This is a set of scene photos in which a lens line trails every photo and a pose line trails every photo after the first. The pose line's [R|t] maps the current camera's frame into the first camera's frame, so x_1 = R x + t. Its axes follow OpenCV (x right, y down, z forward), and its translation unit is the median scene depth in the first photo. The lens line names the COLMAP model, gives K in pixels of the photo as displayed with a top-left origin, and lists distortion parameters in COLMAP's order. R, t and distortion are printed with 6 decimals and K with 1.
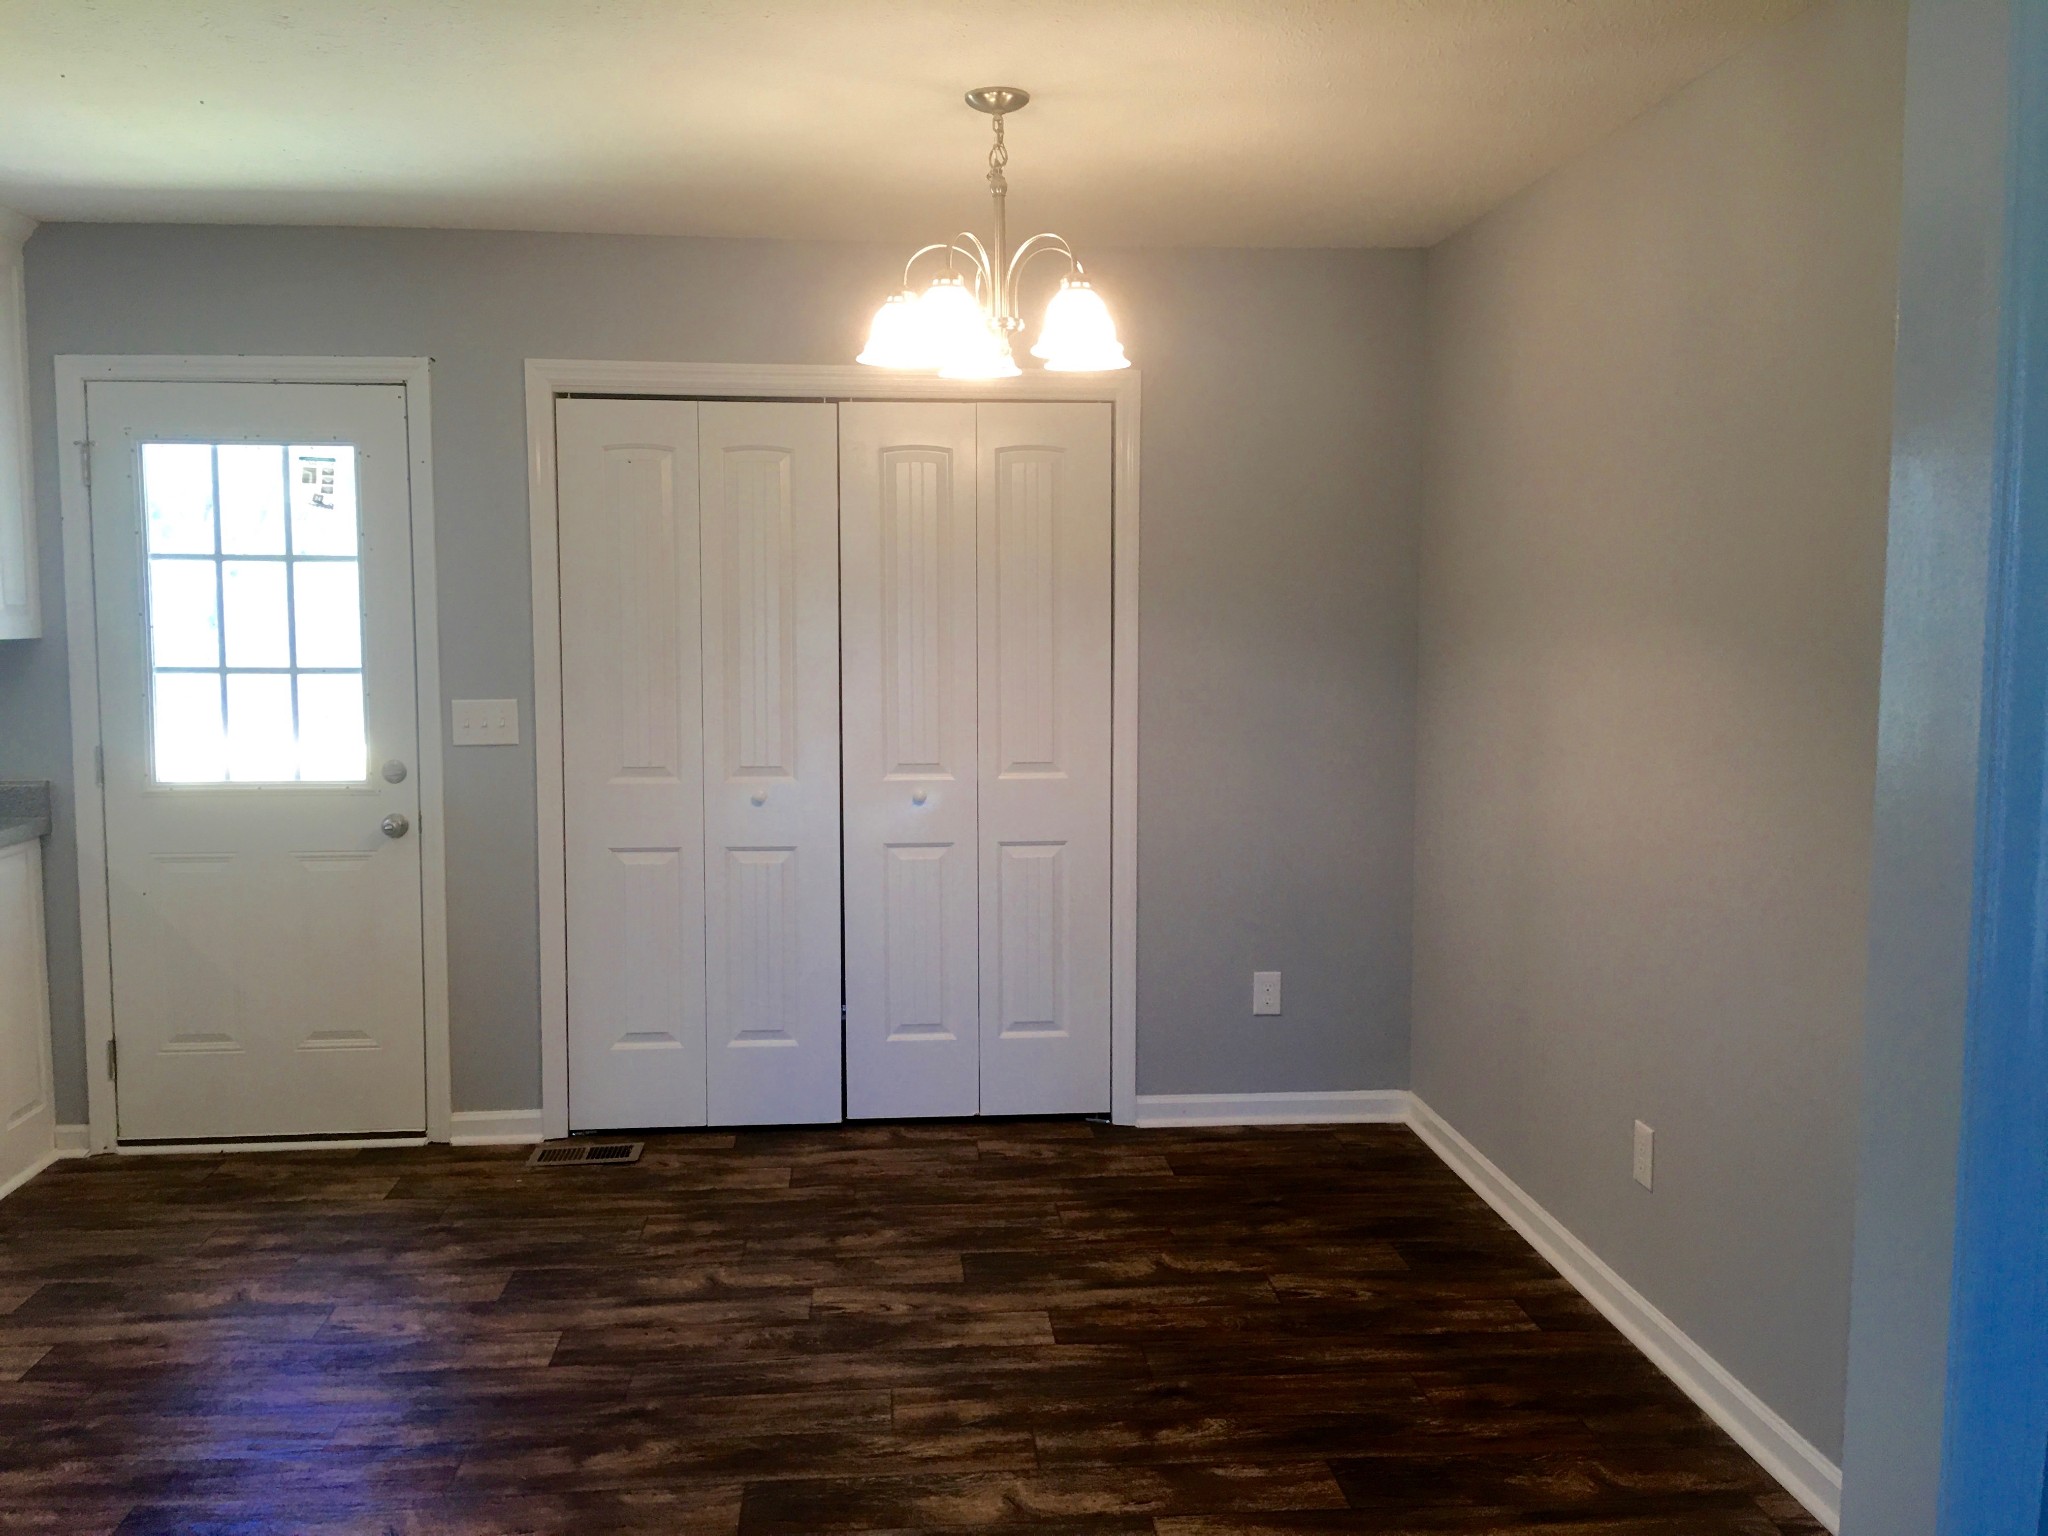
lens RADIAL K [[1676.9, 0, 1008.3], [0, 1676.9, 759.6], [0, 0, 1]] dist [0.068026, -0.102170]
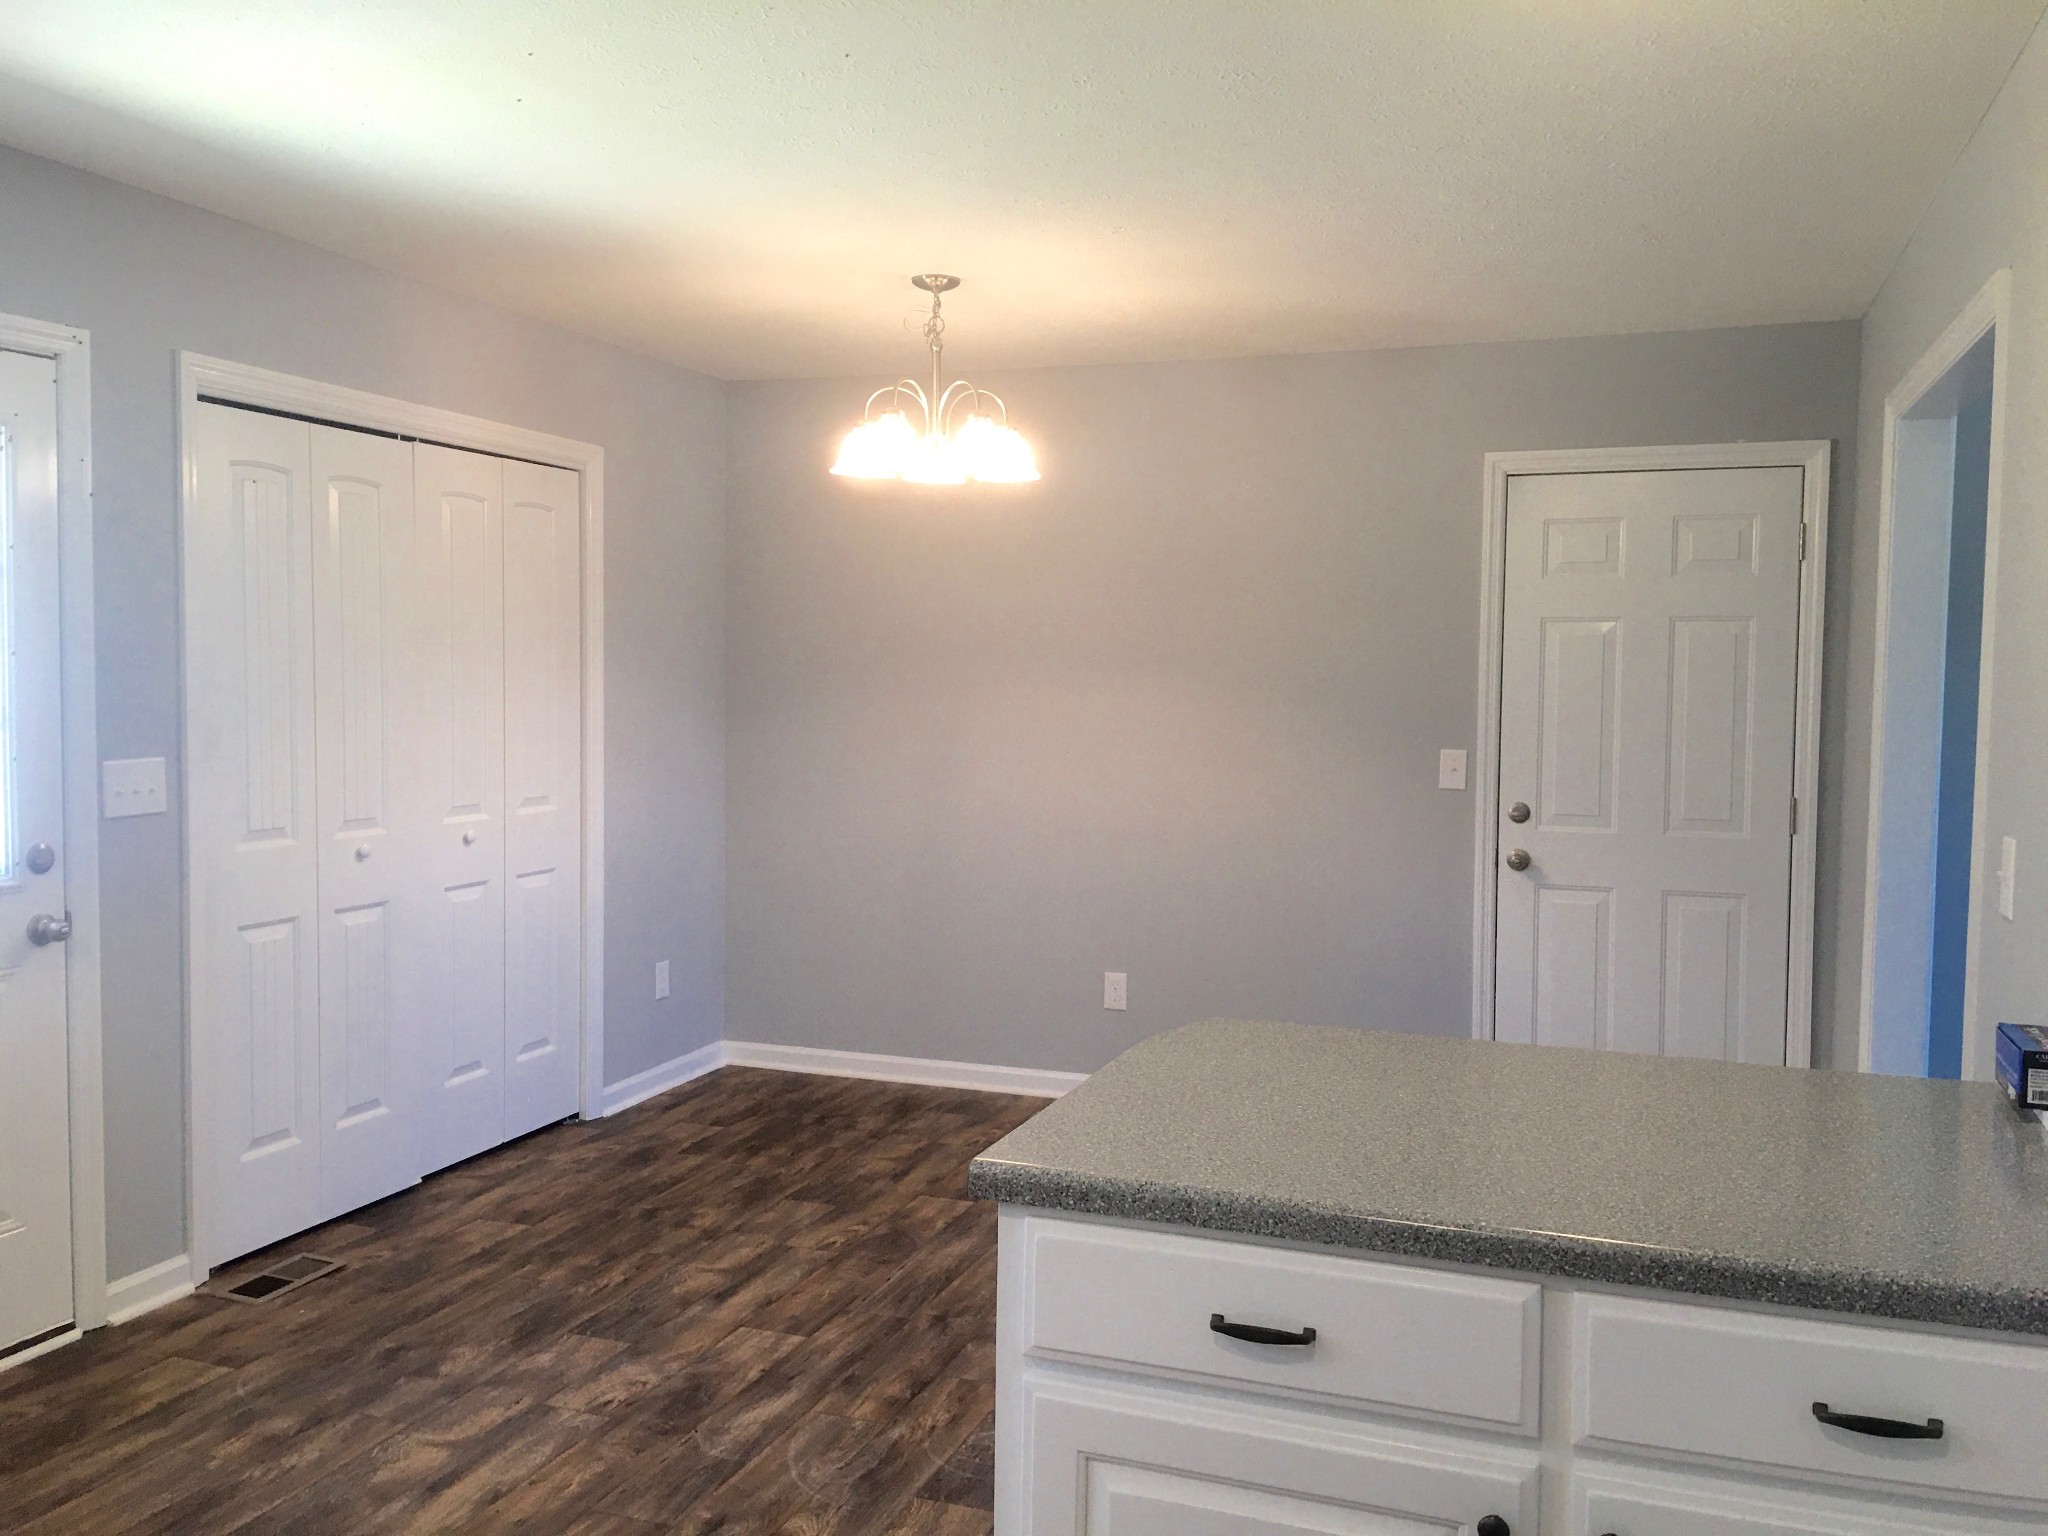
lens RADIAL K [[1676.9, 0, 1034.9], [0, 1676.9, 762.1], [0, 0, 1]] dist [0.068026, -0.102170]
pose [[0.431541, -0.045572, 0.900941, -0.904848], [0.061645, 0.997878, 0.020947, -0.026098], [-0.899984, 0.046499, 0.433435, 0.276618]]
